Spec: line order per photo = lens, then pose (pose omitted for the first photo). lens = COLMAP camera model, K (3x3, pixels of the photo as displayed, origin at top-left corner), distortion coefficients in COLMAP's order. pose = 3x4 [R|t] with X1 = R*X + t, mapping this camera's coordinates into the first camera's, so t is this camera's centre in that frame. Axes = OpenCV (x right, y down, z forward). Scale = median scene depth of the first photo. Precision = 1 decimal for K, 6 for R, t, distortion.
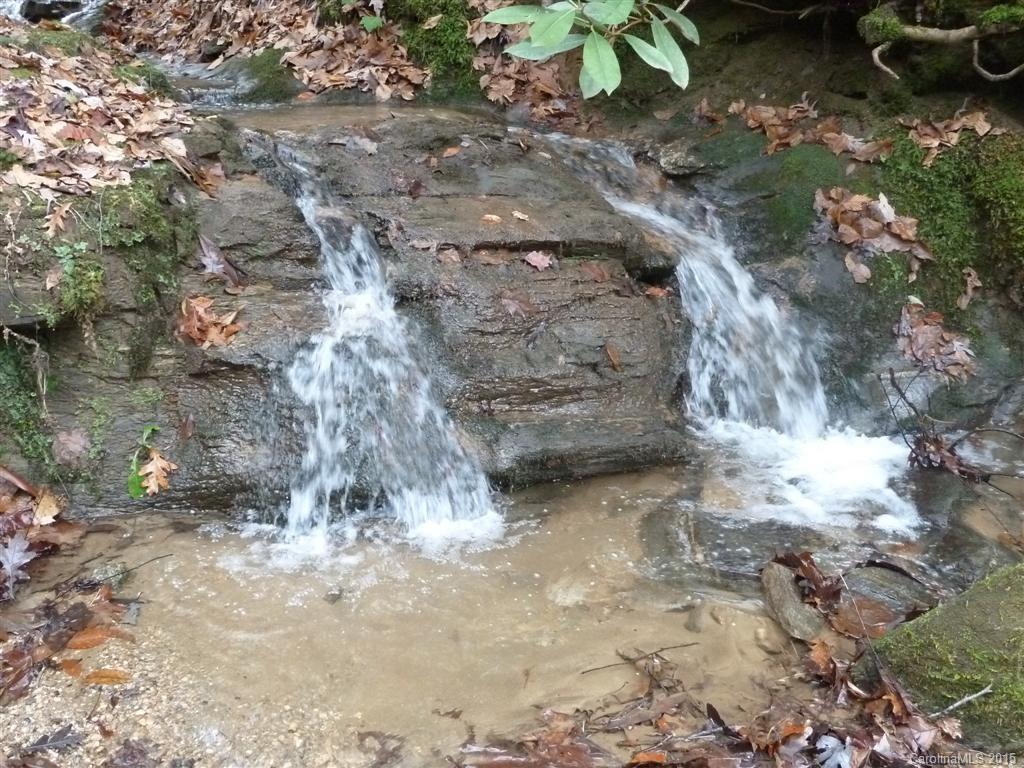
lens RADIAL K [[985.6, 0, 511.1], [0, 985.6, 383.5], [0, 0, 1]] dist [-0.000564, 0.000000]
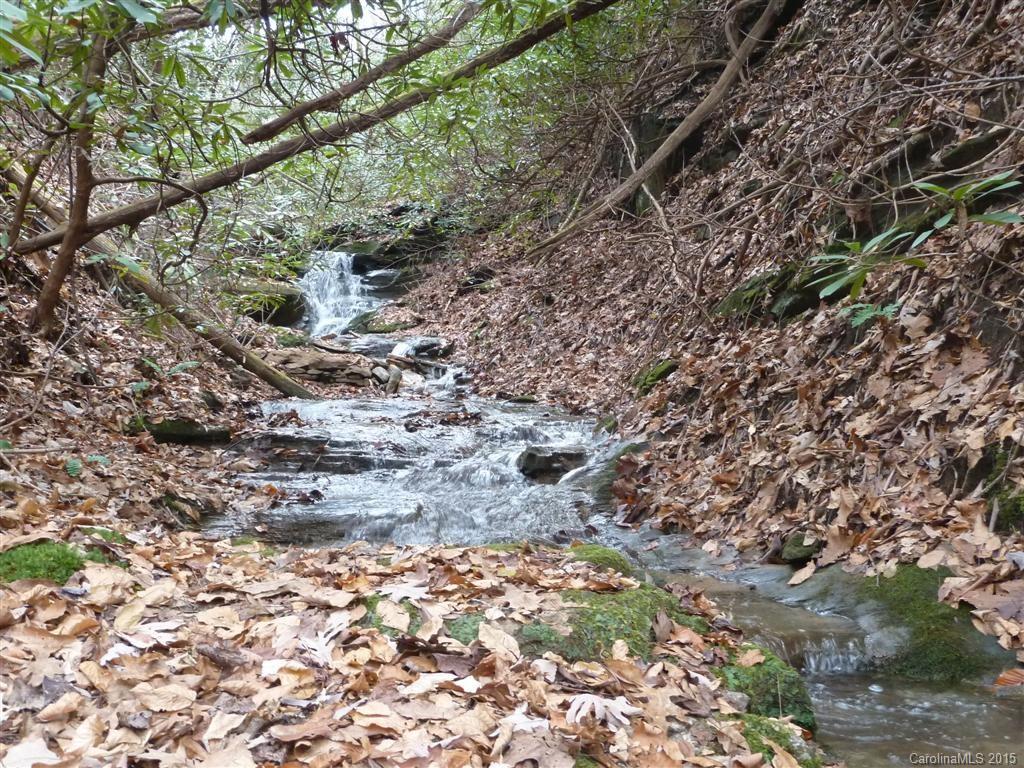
lens RADIAL K [[985.6, 0, 512.3], [0, 985.6, 389.6], [0, 0, 1]] dist [-0.000564, 0.000000]
pose [[0.913676, -0.028992, -0.405407, -0.204702], [-0.122303, 0.931612, -0.342259, -0.191304], [0.387605, 0.362296, 0.847646, 0.337410]]
